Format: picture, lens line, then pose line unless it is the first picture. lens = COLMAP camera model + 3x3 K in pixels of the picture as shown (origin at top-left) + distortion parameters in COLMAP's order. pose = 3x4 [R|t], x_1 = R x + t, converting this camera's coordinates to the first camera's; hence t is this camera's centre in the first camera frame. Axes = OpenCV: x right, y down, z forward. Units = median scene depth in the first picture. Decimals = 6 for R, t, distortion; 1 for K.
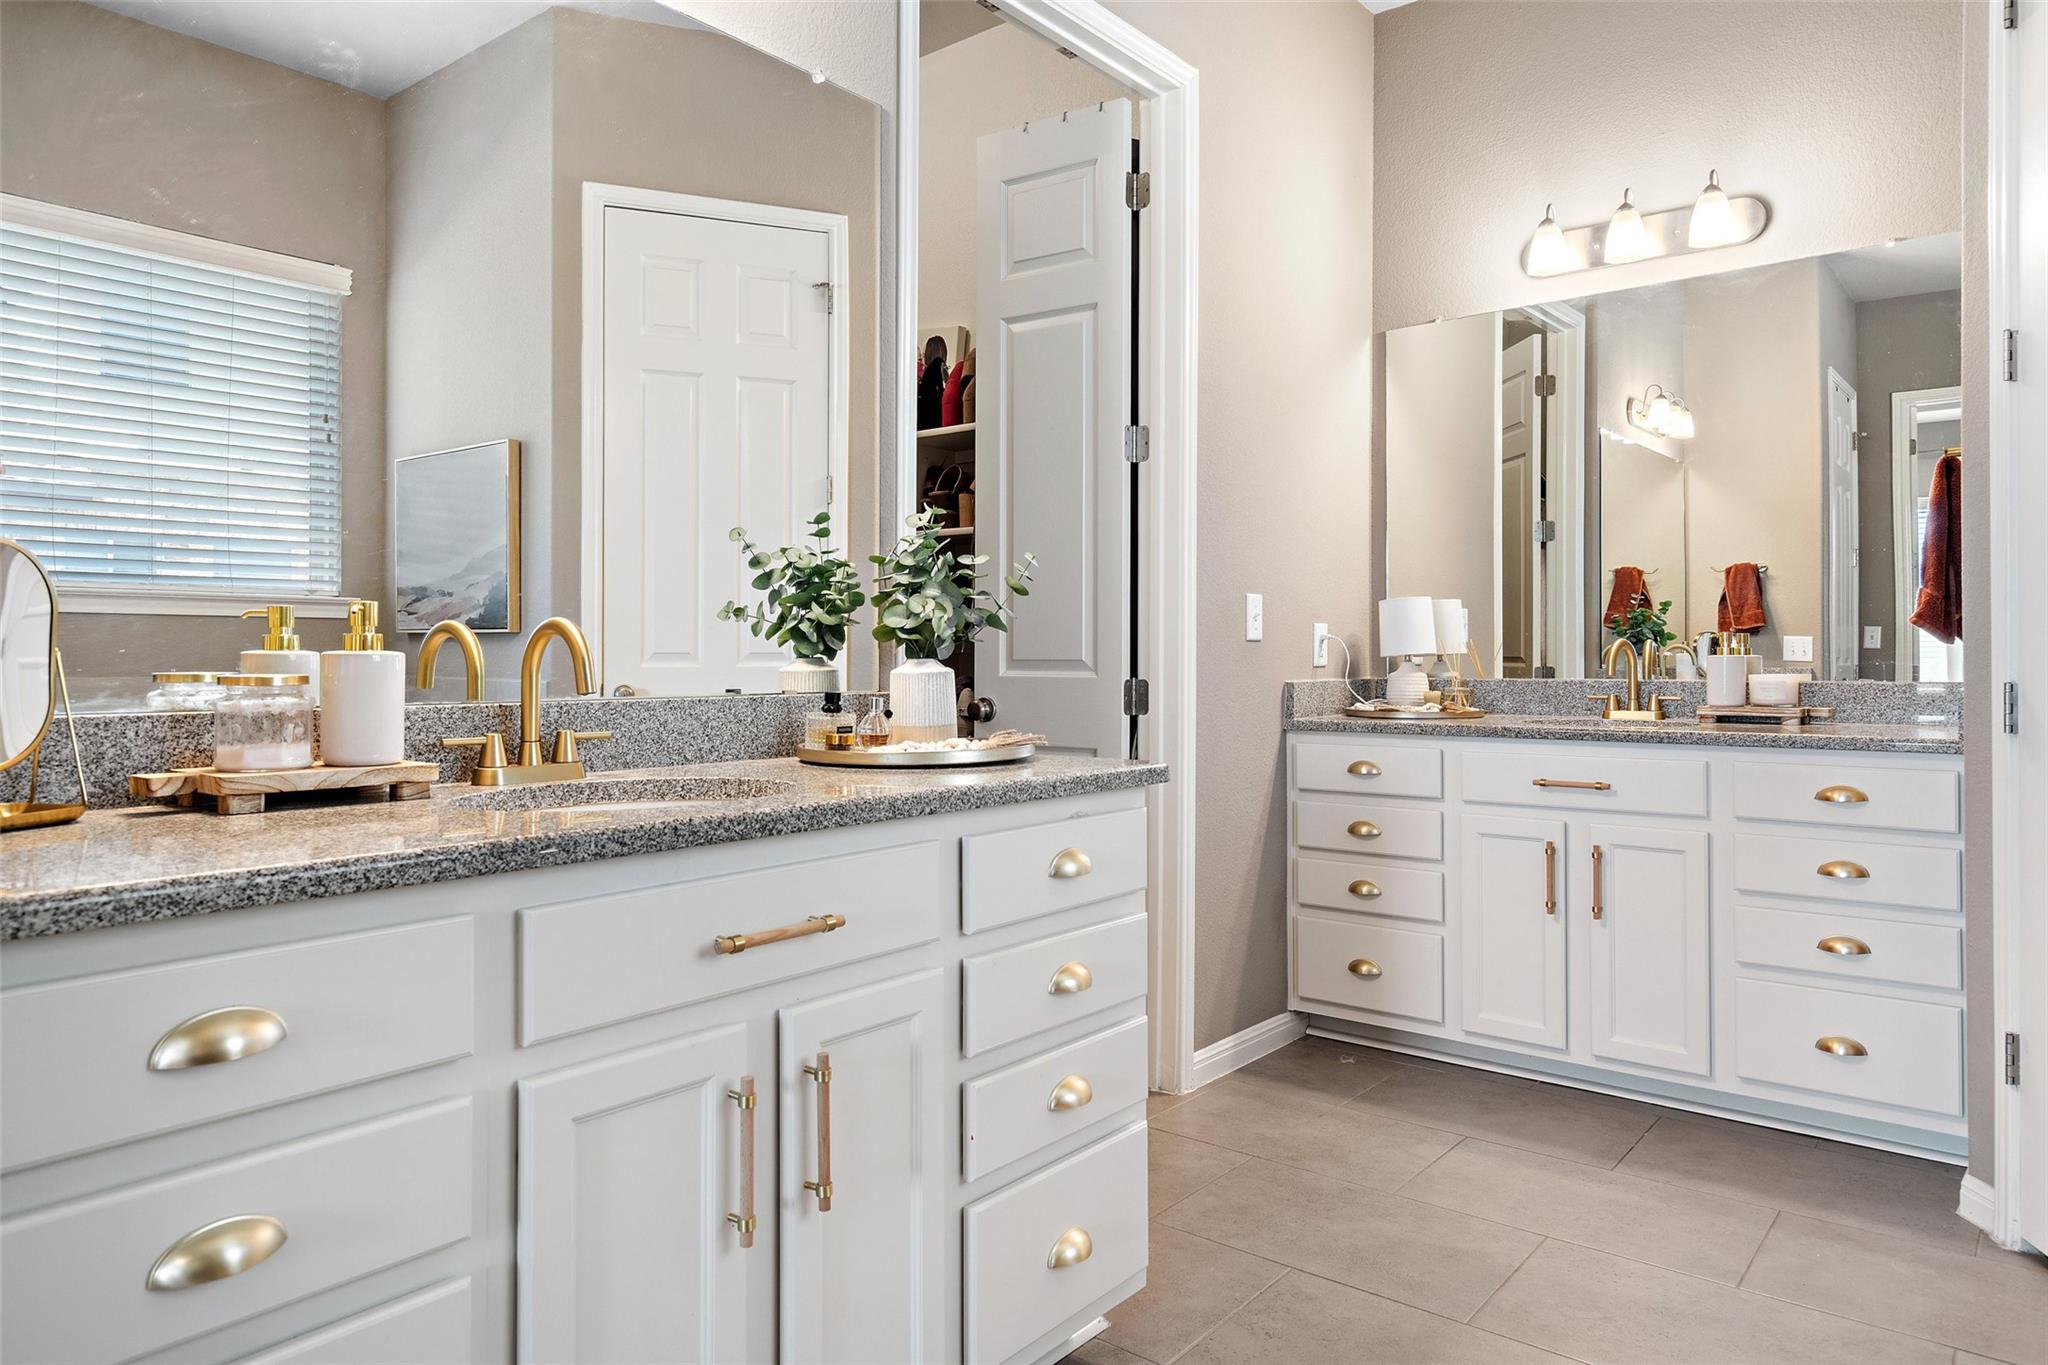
lens RADIAL K [[1290.1, 0, 1020.3], [0, 1290.1, 650.0], [0, 0, 1]] dist [0.004383, -0.000326]
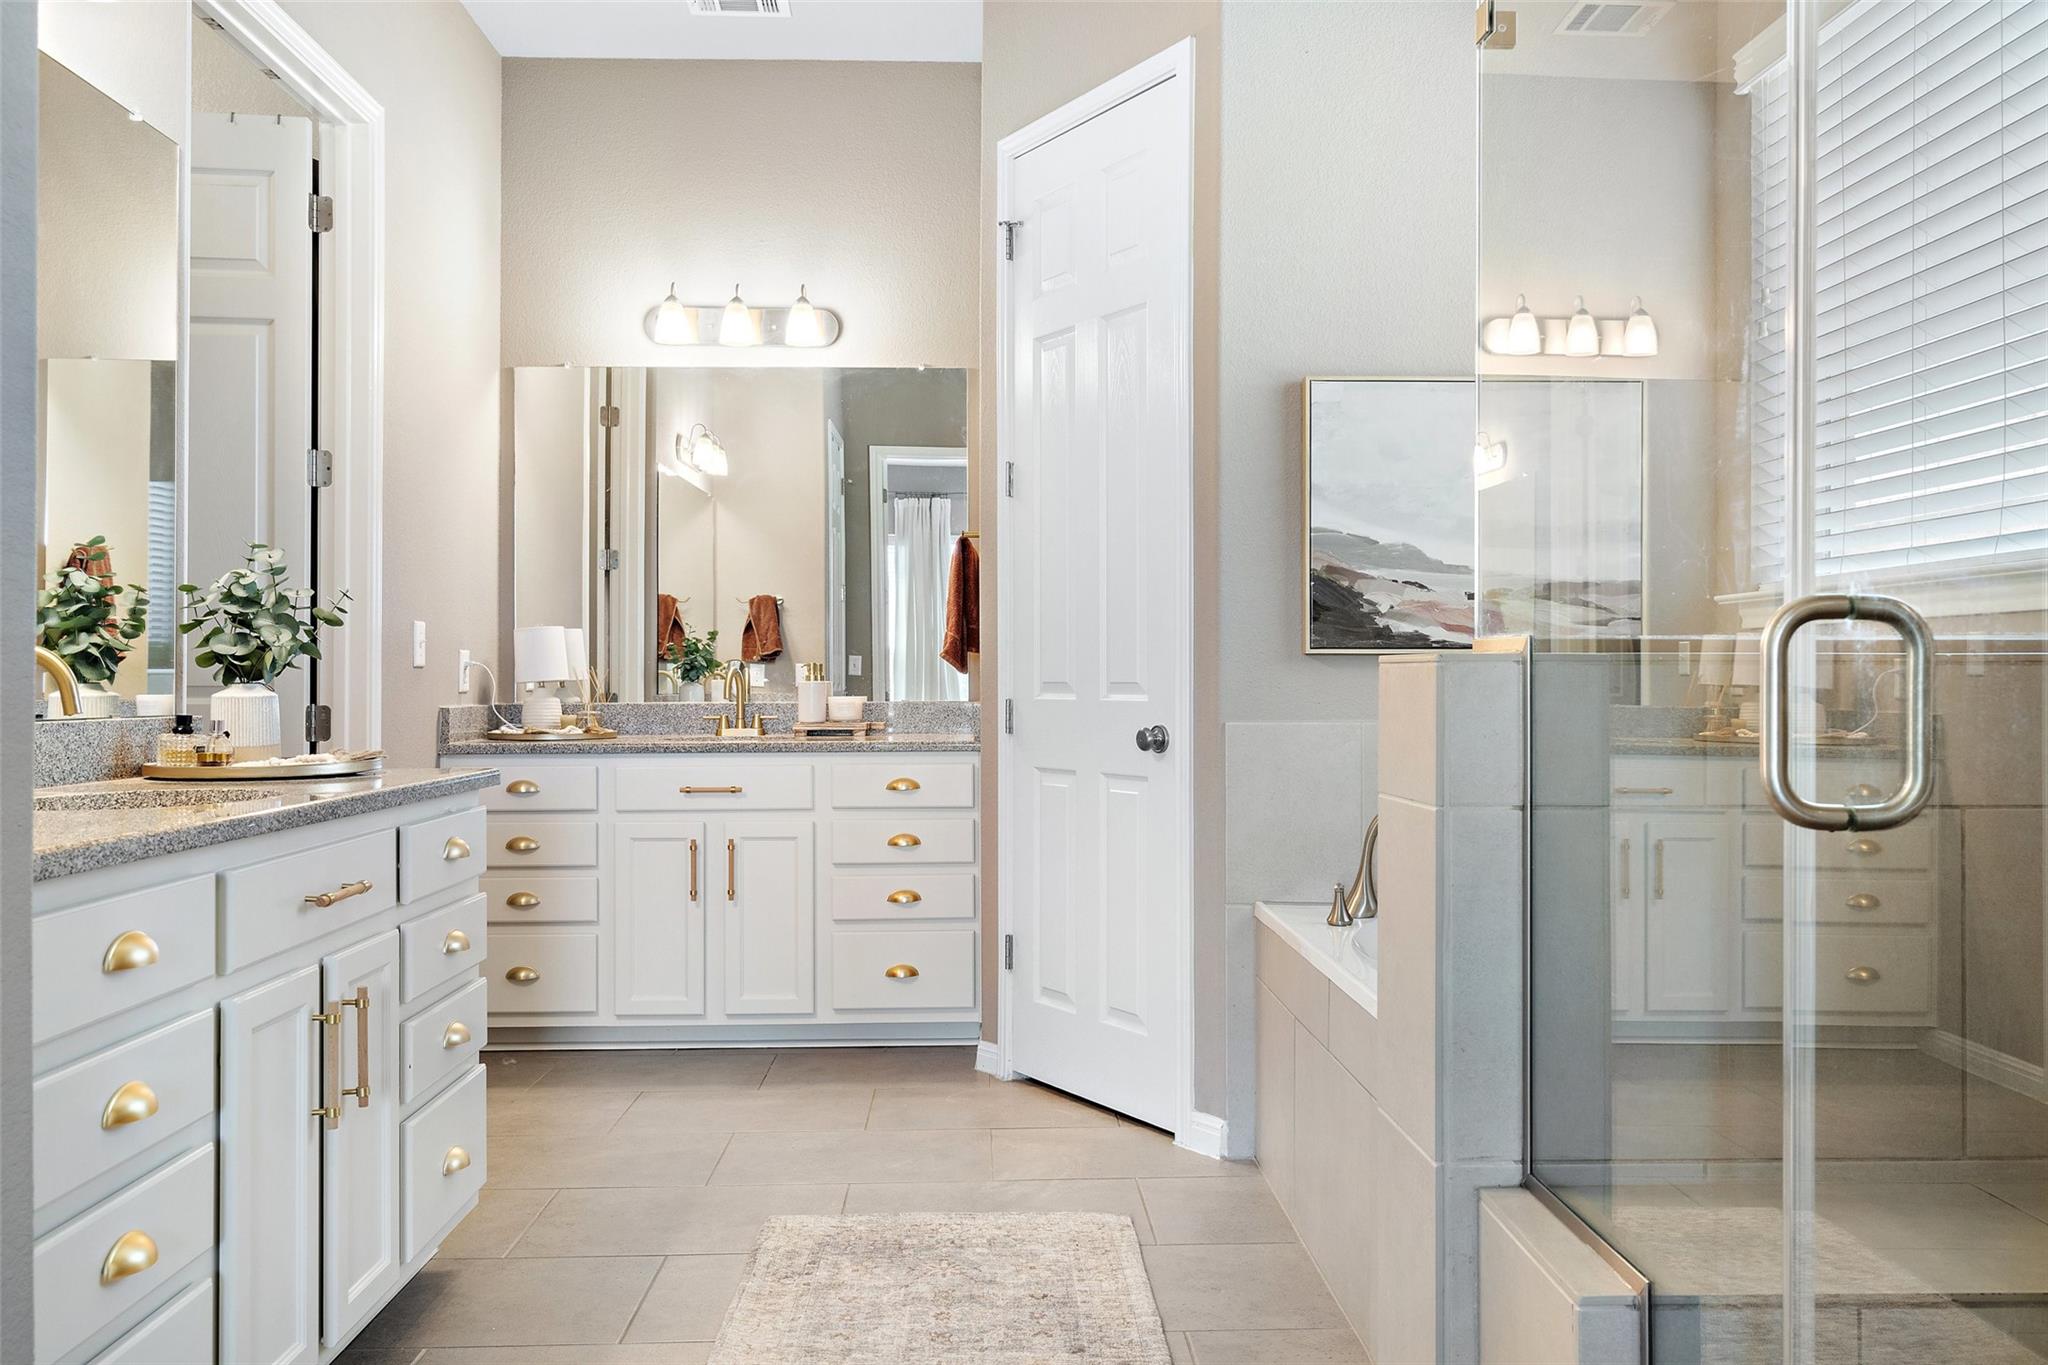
lens RADIAL K [[1600.8, 0, 1024.0], [0, 1600.8, 682.5], [0, 0, 1]] dist [0.003759, 0.003015]
pose [[0.751393, -0.000126, 0.659855, -0.314687], [-0.002417, 0.999993, 0.002944, 0.000169], [-0.659851, -0.003807, 0.751387, -0.285139]]
